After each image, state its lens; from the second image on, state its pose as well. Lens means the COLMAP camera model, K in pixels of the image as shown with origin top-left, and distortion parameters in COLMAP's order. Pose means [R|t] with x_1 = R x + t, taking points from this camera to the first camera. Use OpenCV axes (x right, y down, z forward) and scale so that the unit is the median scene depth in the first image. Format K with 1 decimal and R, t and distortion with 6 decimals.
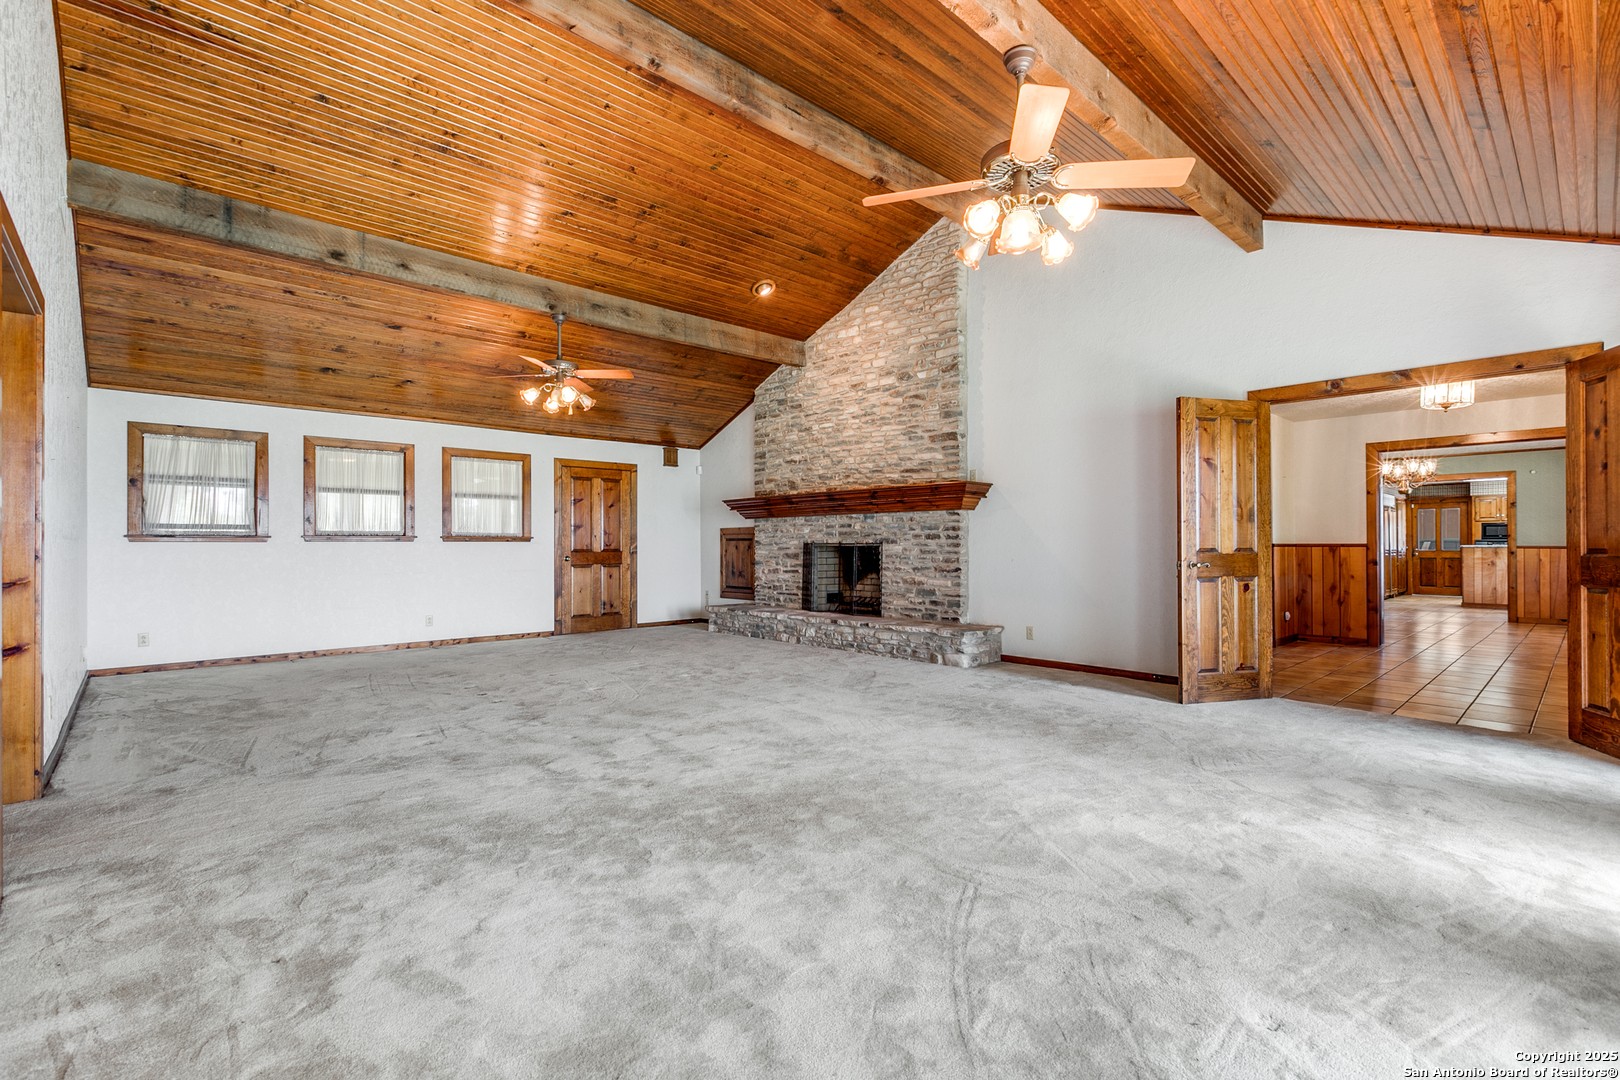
lens RADIAL K [[726.0, 0, 806.9], [0, 726.0, 544.7], [0, 0, 1]] dist [0.004240, 0.000326]
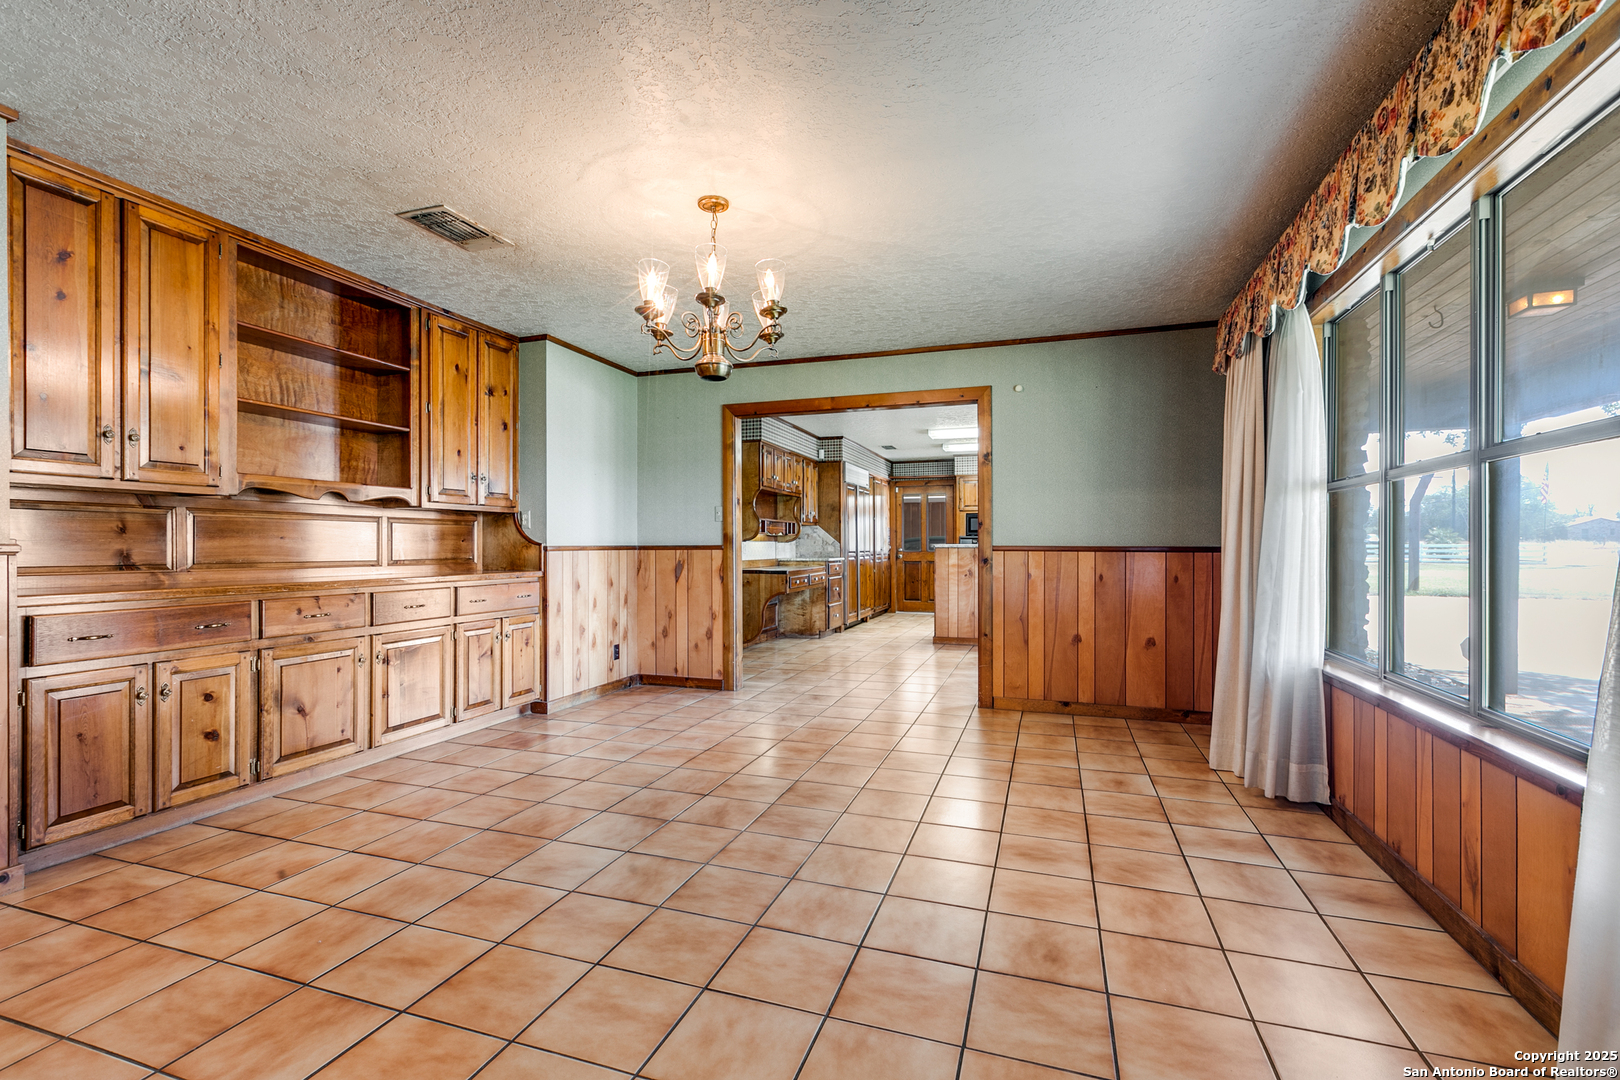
lens RADIAL K [[726.0, 0, 809.9], [0, 726.0, 544.3], [0, 0, 1]] dist [0.004240, 0.000326]
pose [[0.876118, 0.002850, 0.482088, 0.518939], [-0.003765, 0.999992, 0.000930, 0.000681], [-0.482082, -0.002630, 0.876122, 0.520367]]
